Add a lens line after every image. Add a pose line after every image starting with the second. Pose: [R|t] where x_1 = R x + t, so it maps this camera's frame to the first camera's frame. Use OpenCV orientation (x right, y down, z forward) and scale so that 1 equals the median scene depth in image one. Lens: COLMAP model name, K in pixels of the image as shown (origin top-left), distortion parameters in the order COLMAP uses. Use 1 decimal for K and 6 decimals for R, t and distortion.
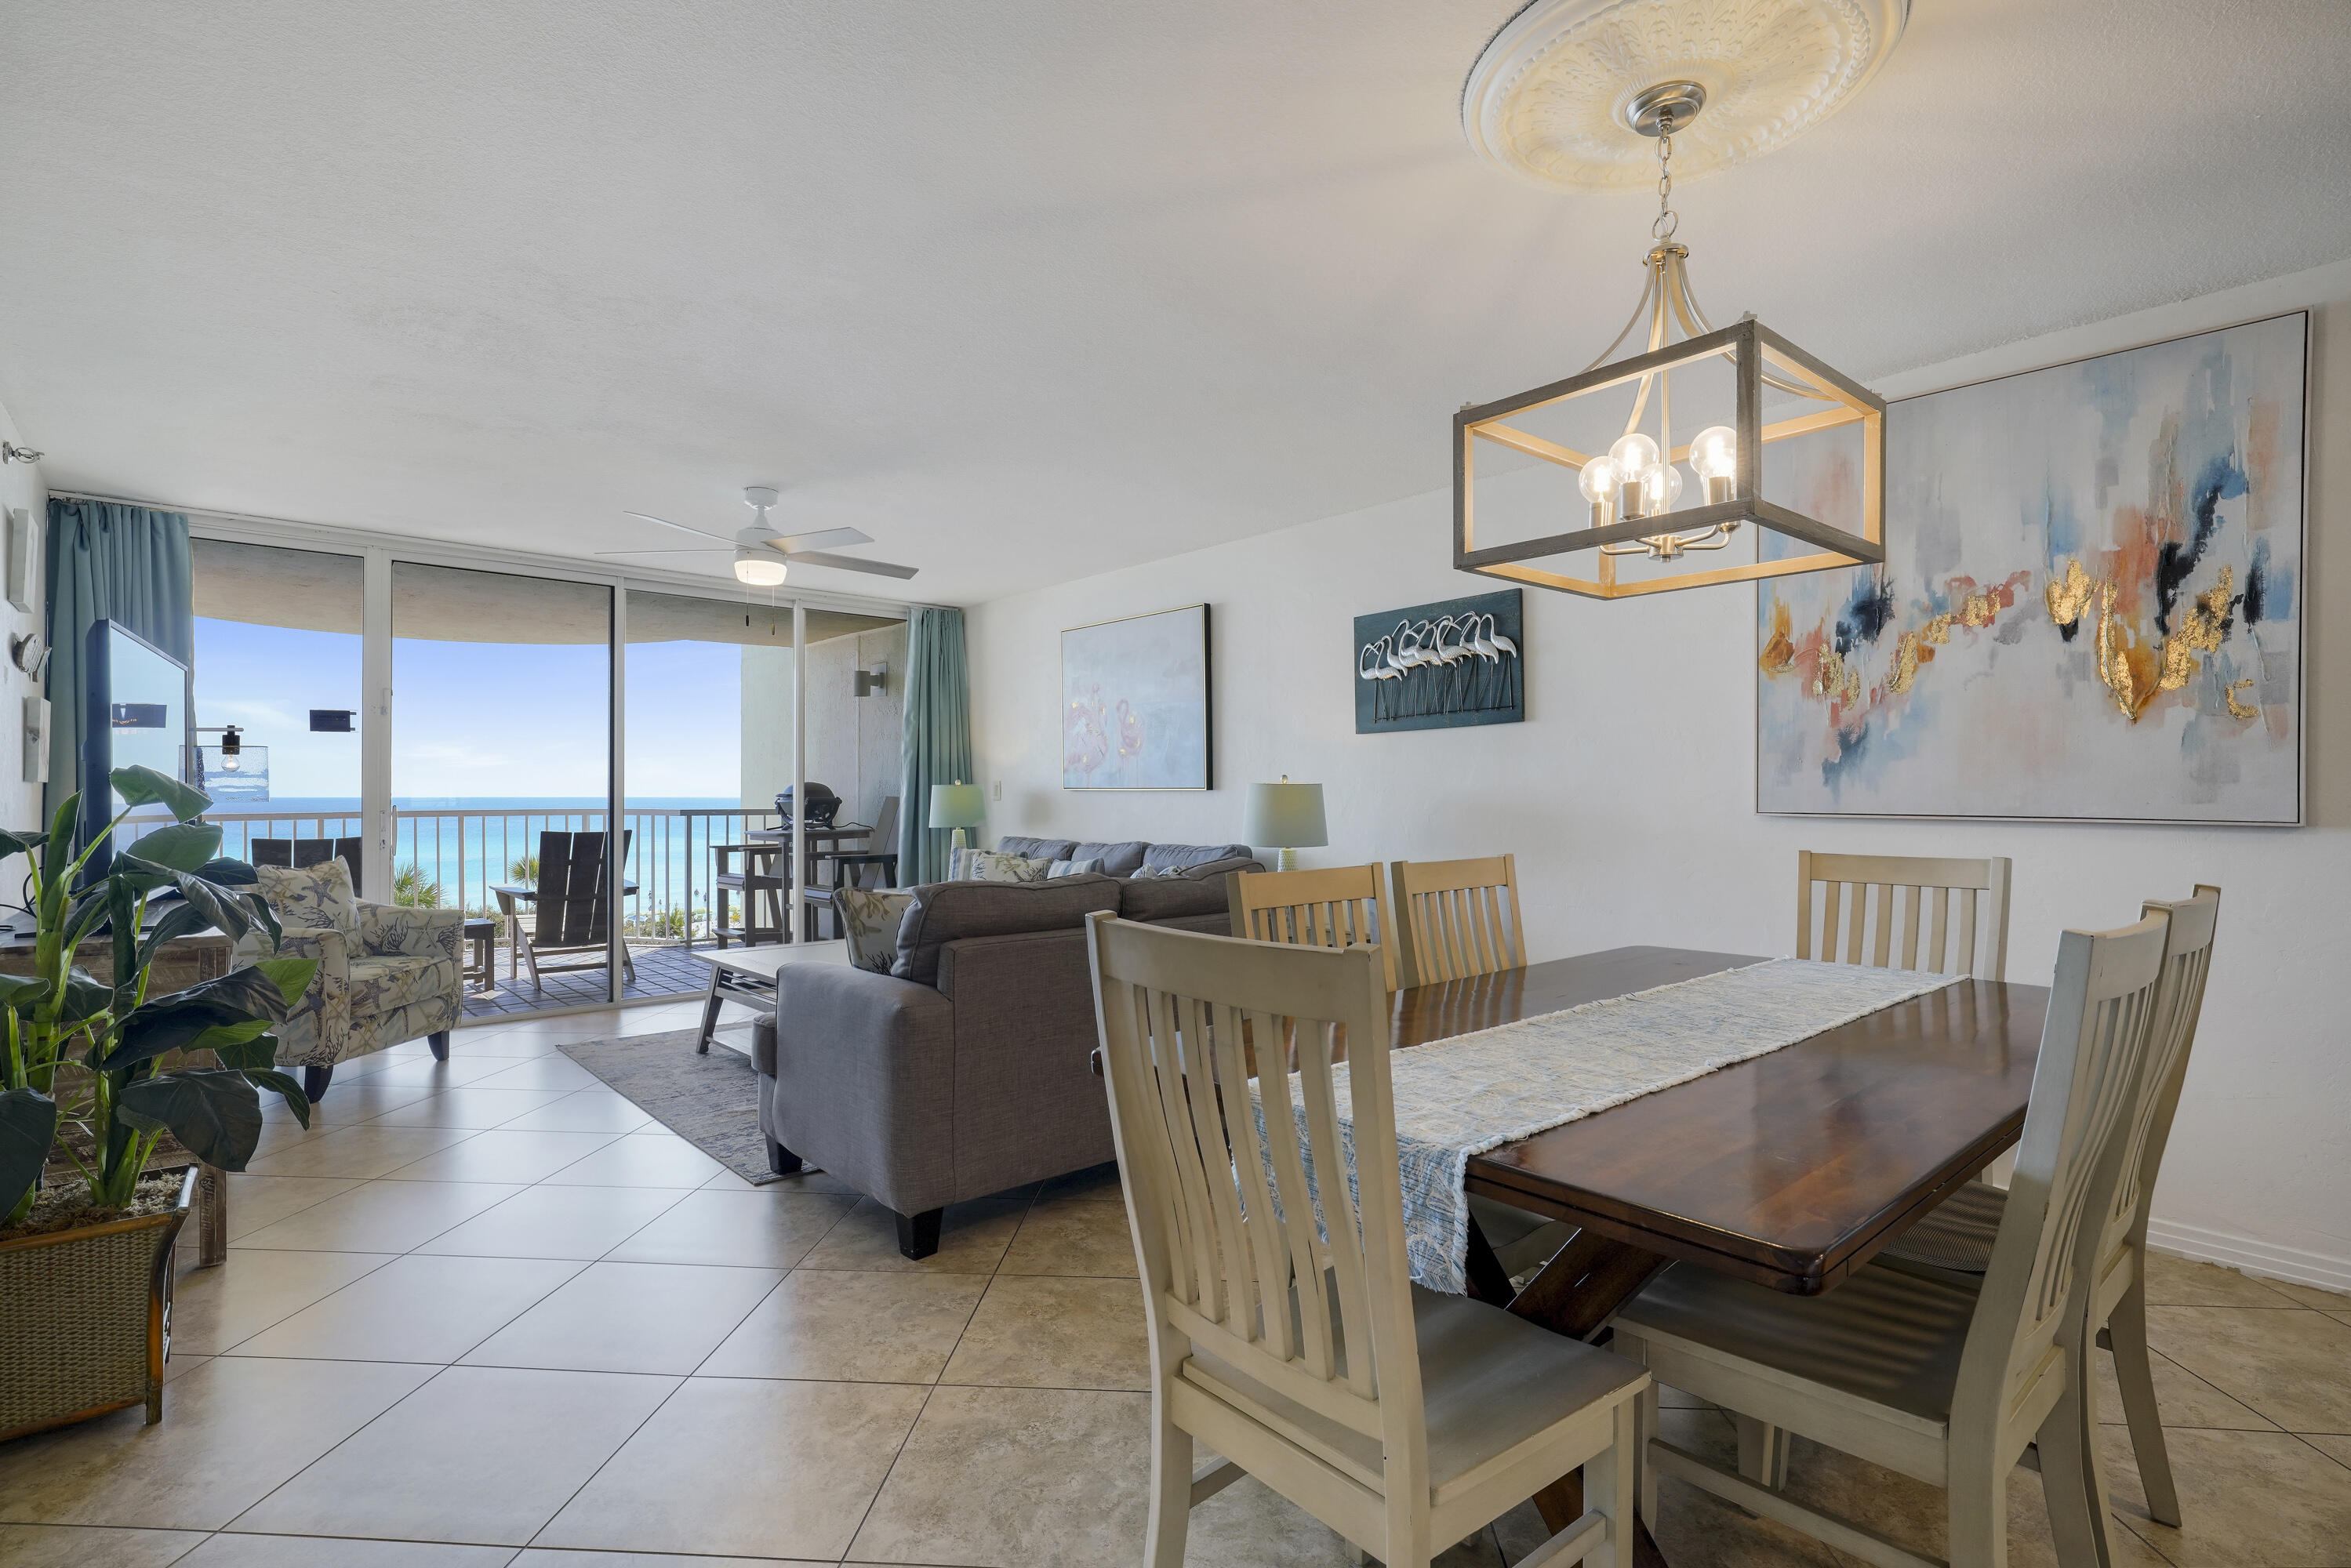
lens RADIAL K [[1092.1, 0, 1171.6], [0, 1092.1, 784.6], [0, 0, 1]] dist [0.001488, 0.000470]
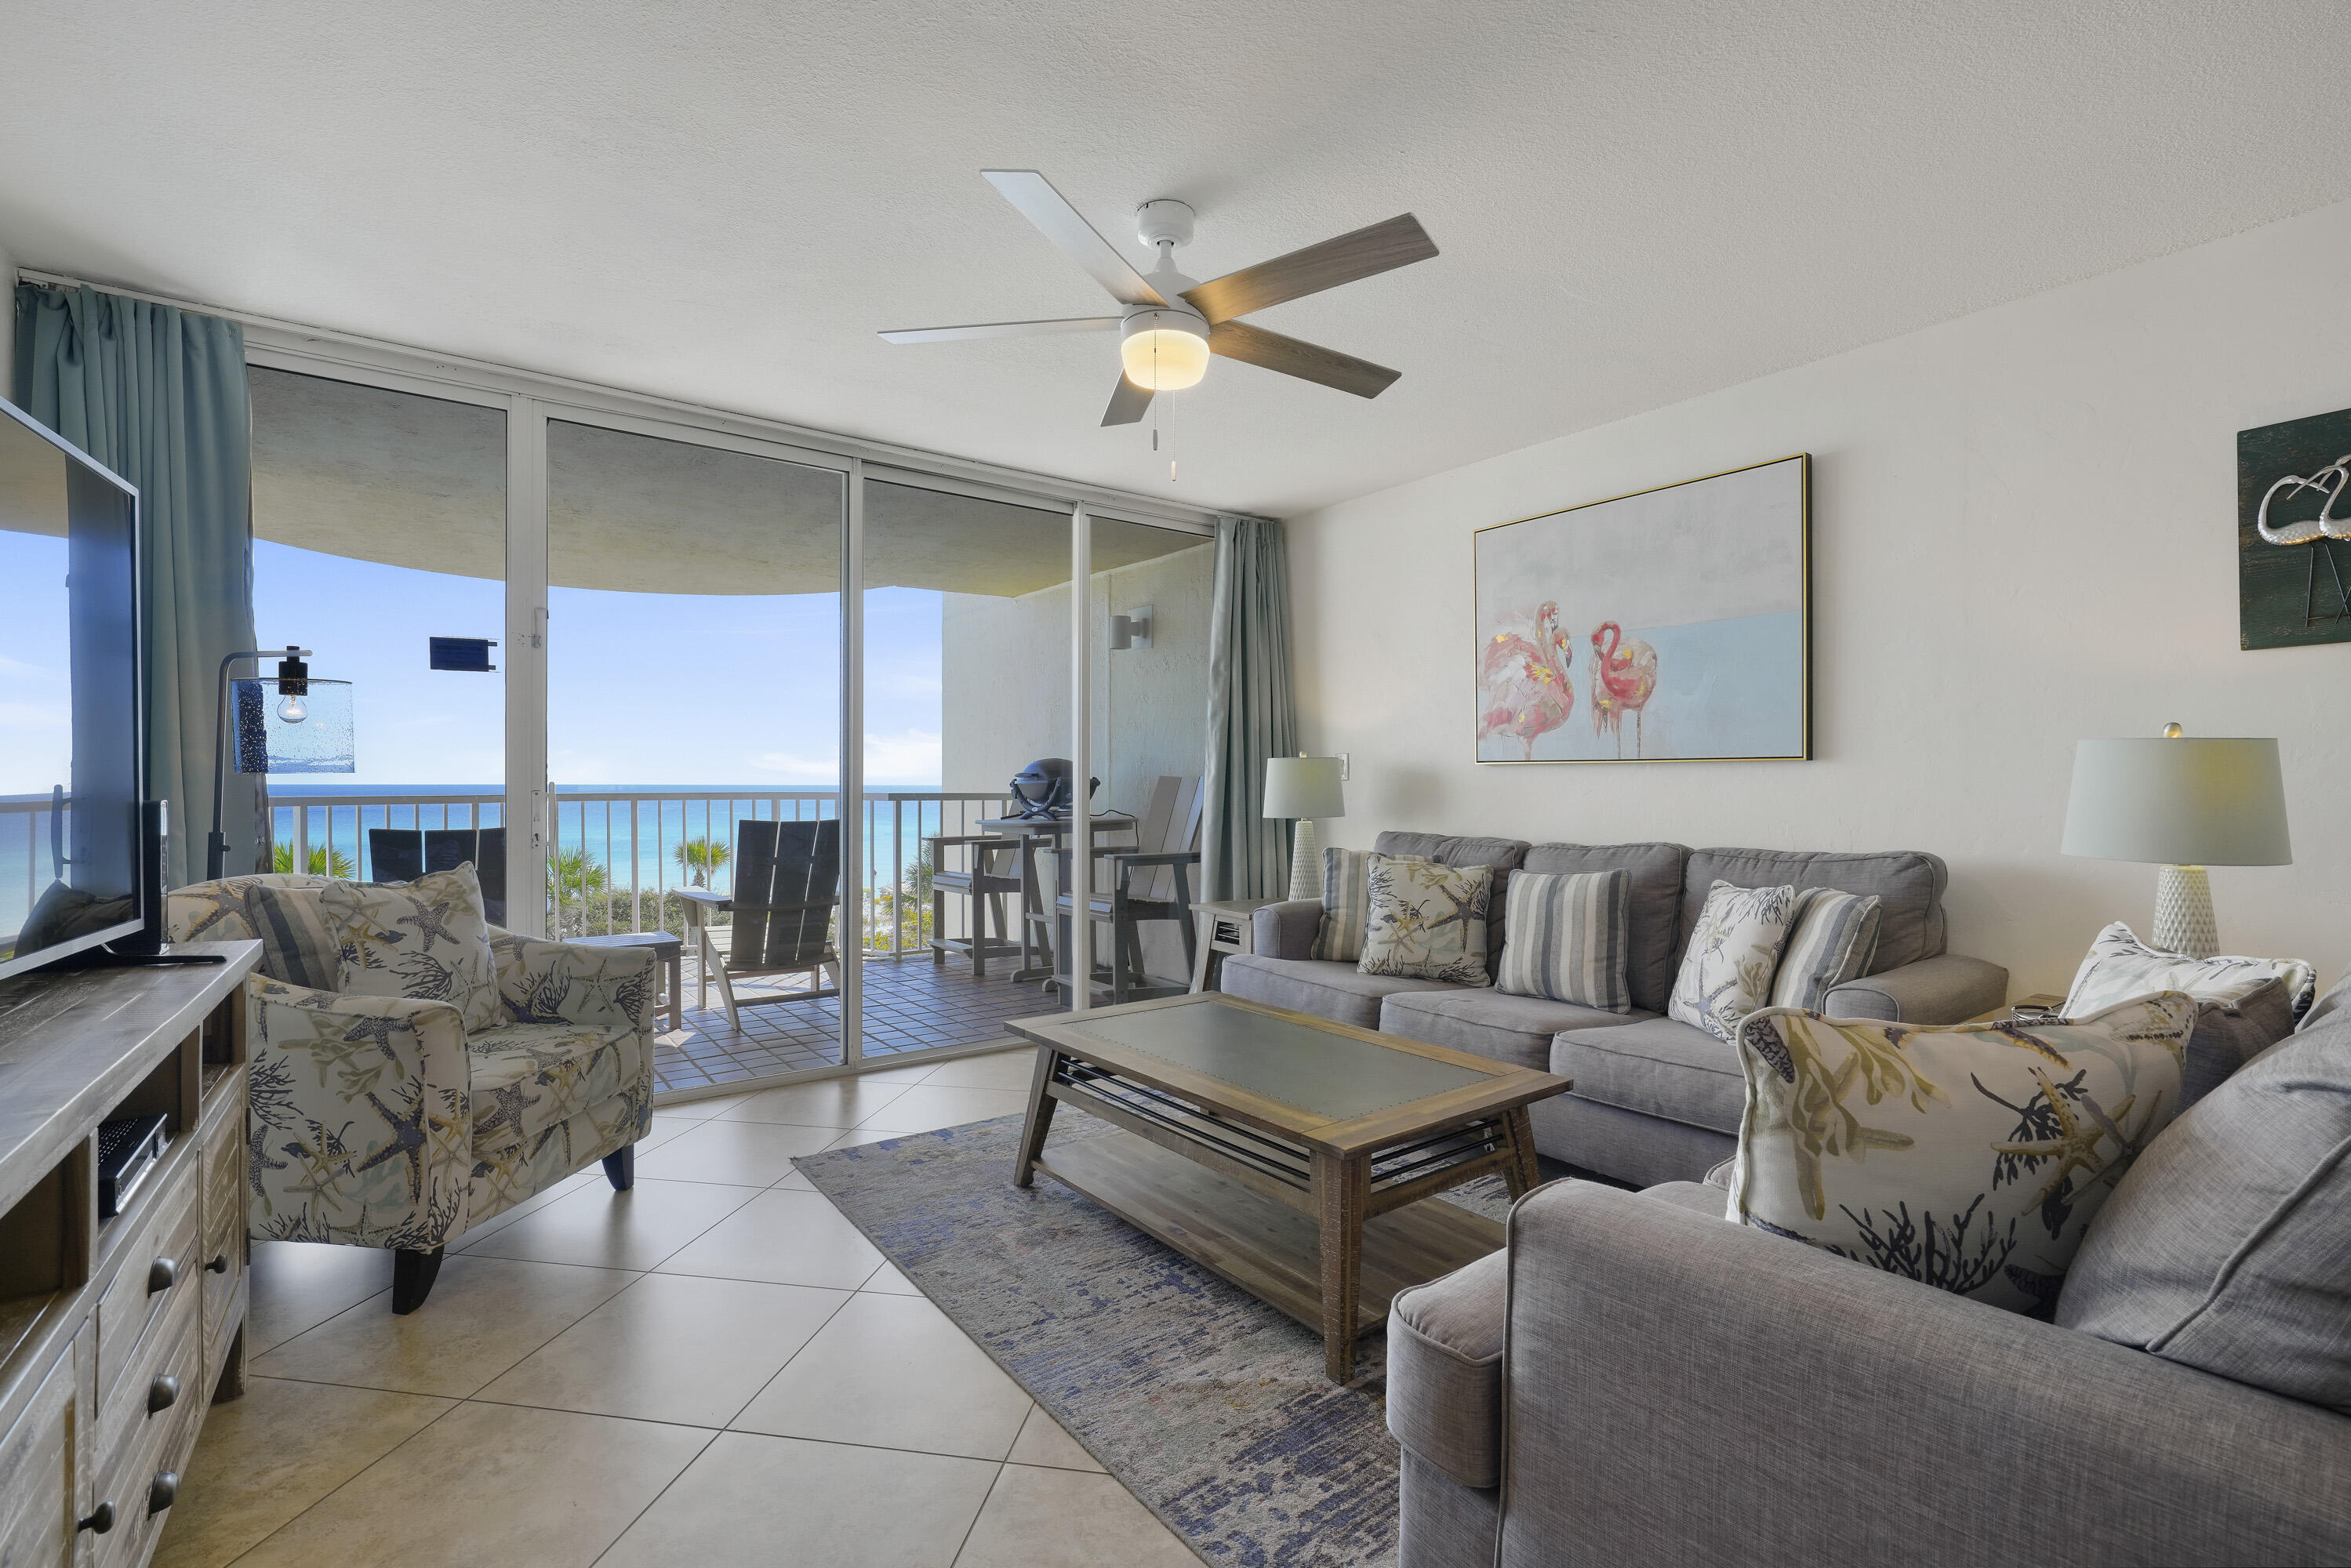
lens RADIAL K [[1038.8, 0, 1175.5], [0, 1038.8, 784.0], [0, 0, 1]] dist [-0.002151, 0.000577]
pose [[0.996201, 0.001942, -0.087061, -0.314751], [-0.001099, 0.999952, 0.009732, 0.015399], [0.087075, -0.009600, 0.996155, 0.457696]]
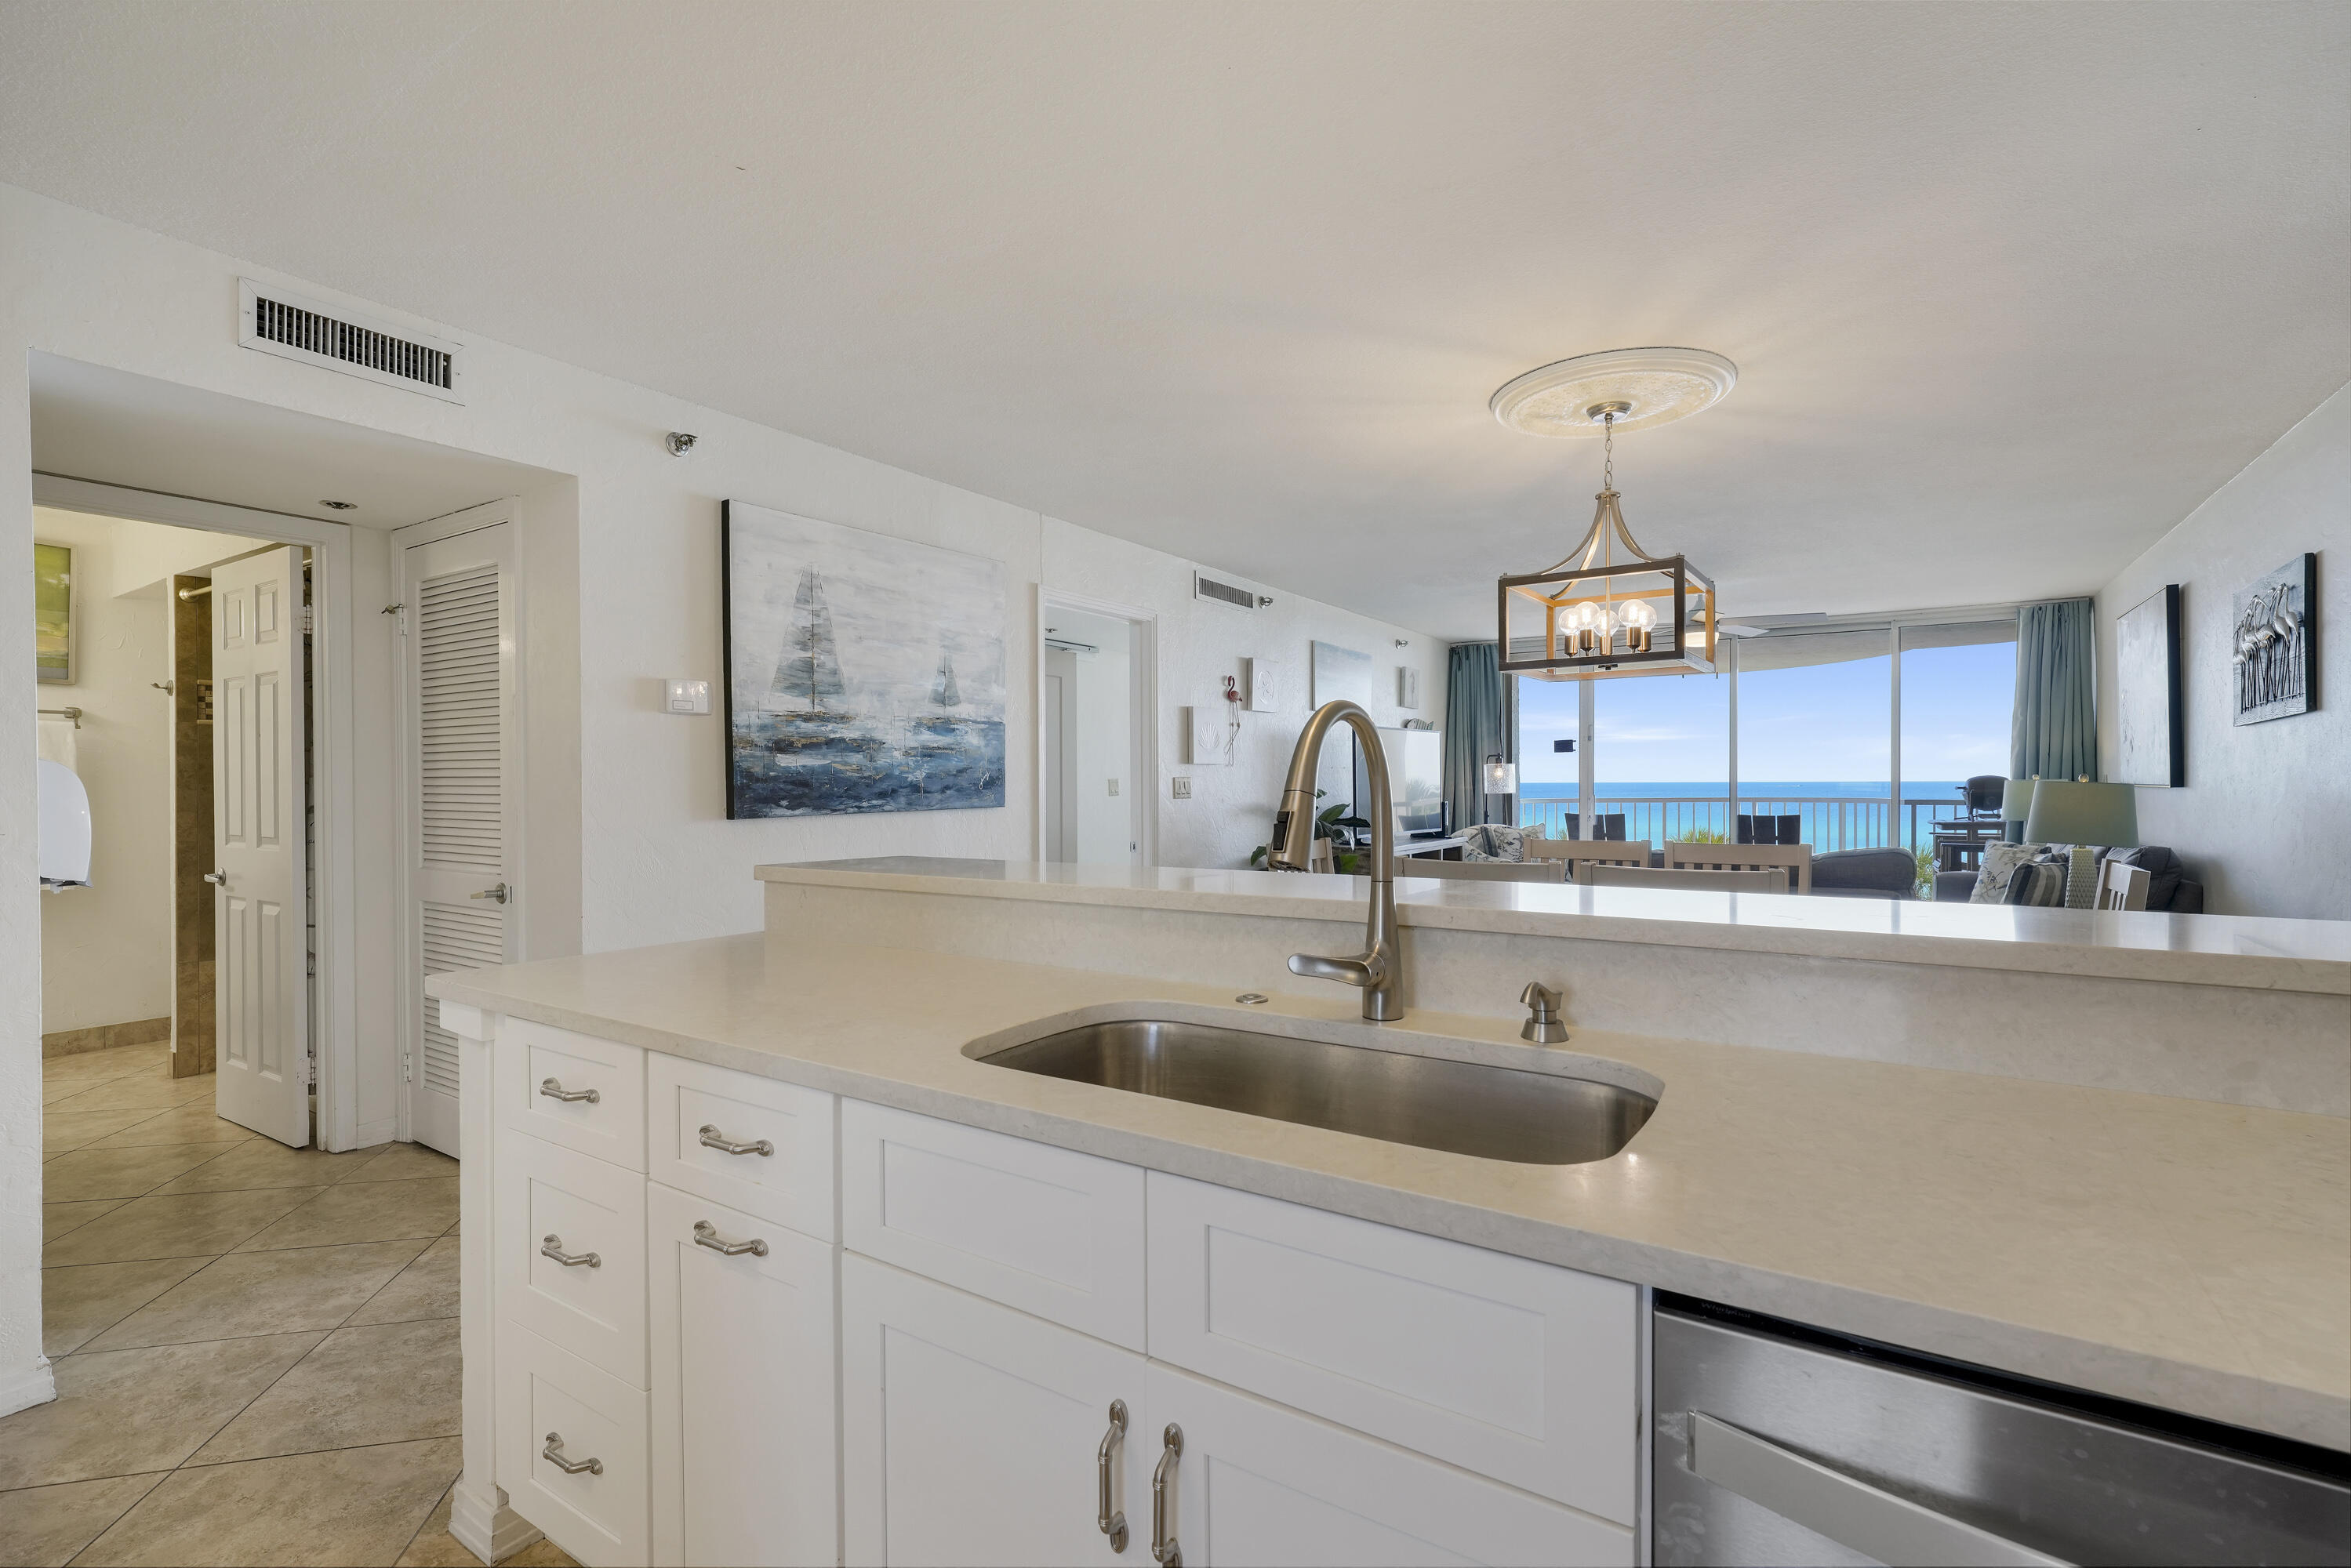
lens RADIAL K [[1074.1, 0, 1175.5], [0, 1074.1, 784.0], [0, 0, 1]] dist [-0.001134, -0.000052]
pose [[0.266891, 0.000997, -0.963726, 0.799628], [0.012839, 0.999907, 0.004590, -0.015314], [0.963641, -0.013599, 0.266854, -0.058913]]
